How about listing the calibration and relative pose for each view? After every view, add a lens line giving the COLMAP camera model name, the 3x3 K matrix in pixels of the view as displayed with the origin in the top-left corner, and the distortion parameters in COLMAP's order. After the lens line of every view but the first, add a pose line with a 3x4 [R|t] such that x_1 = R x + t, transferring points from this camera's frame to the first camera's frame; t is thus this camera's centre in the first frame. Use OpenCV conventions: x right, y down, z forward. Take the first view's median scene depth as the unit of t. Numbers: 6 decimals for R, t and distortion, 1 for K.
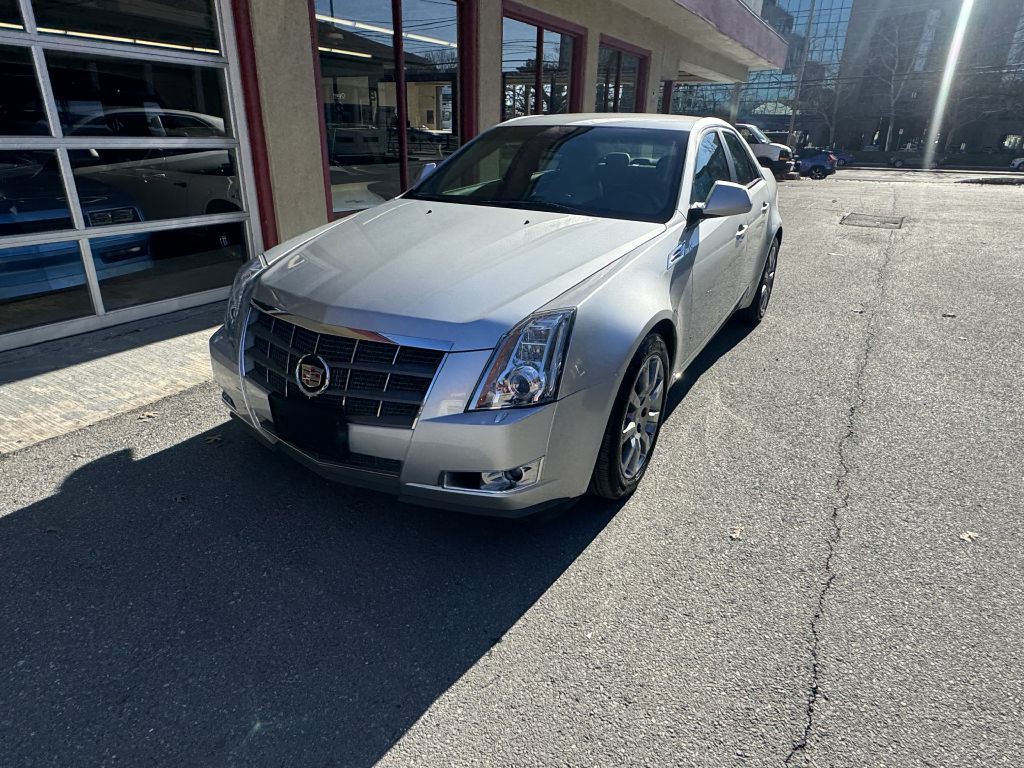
lens RADIAL K [[612.0, 0, 514.4], [0, 612.0, 385.2], [0, 0, 1]] dist [0.000503, -0.000155]
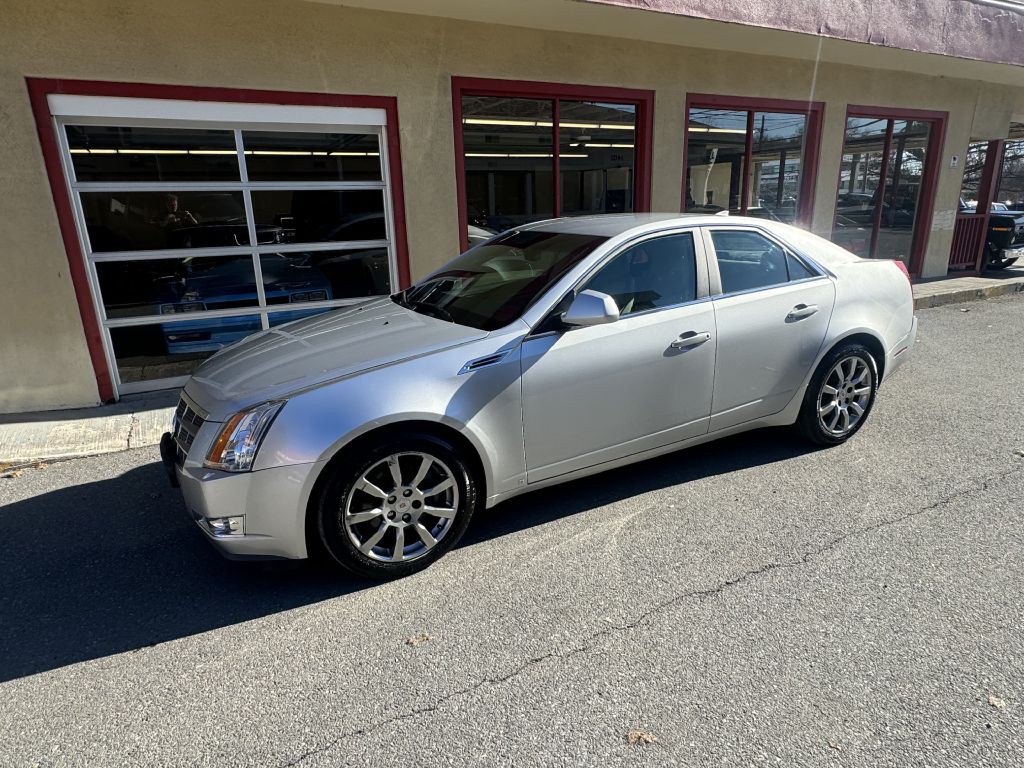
lens RADIAL K [[612.0, 0, 514.0], [0, 612.0, 386.9], [0, 0, 1]] dist [0.000503, -0.000155]
pose [[0.845001, 0.107794, -0.523789, 0.762978], [-0.162720, 0.984857, -0.059827, -0.103479], [0.509408, 0.135785, 0.849745, 0.131610]]
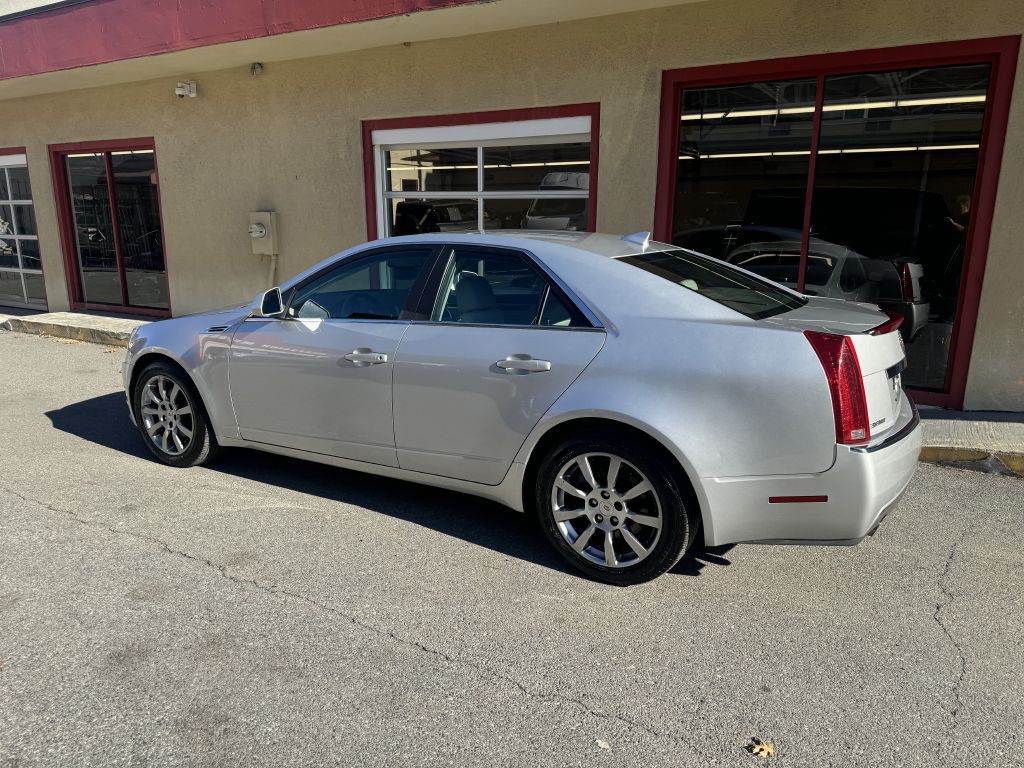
lens RADIAL K [[726.1, 0, 509.8], [0, 726.1, 387.0], [0, 0, 1]] dist [0.044087, -0.045378]
pose [[-0.003622, 0.202572, -0.979261, 1.674995], [-0.392707, 0.900307, 0.187692, -0.585835], [0.919657, 0.385242, 0.076290, 1.358482]]
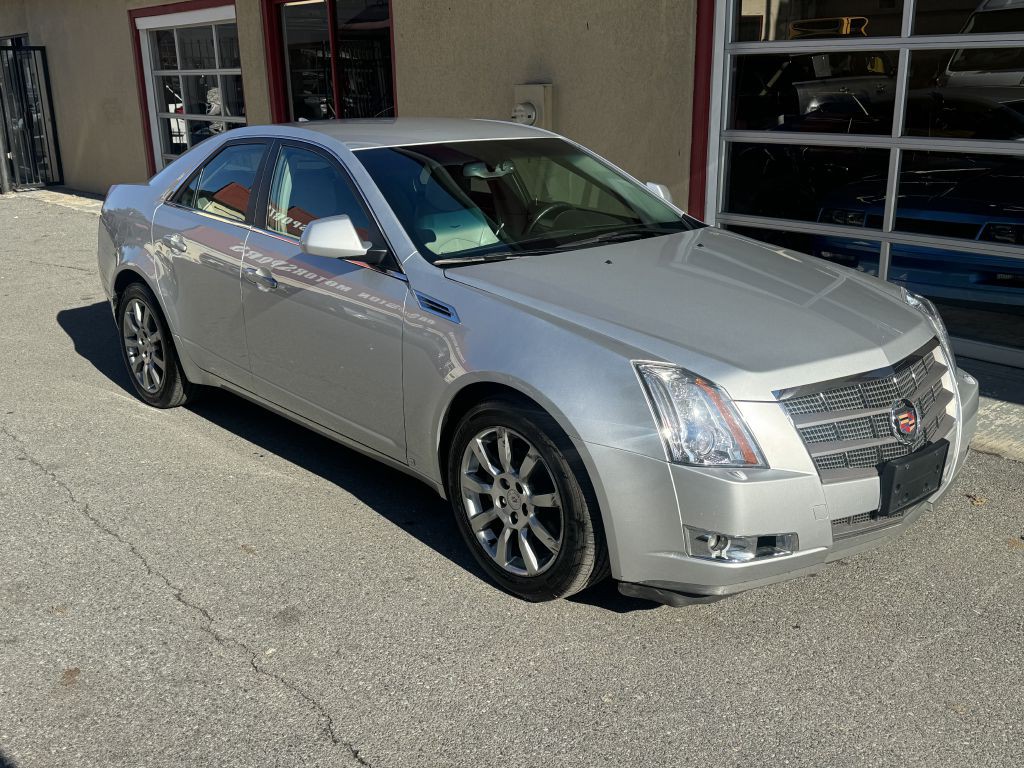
lens RADIAL K [[1020.6, 0, 508.5], [0, 1020.6, 386.8], [0, 0, 1]] dist [0.036475, 0.000000]
pose [[-0.342545, 0.259375, -0.902988, 1.280475], [-0.355209, 0.854037, 0.380062, -0.590746], [0.869764, 0.450938, -0.200414, 1.228400]]
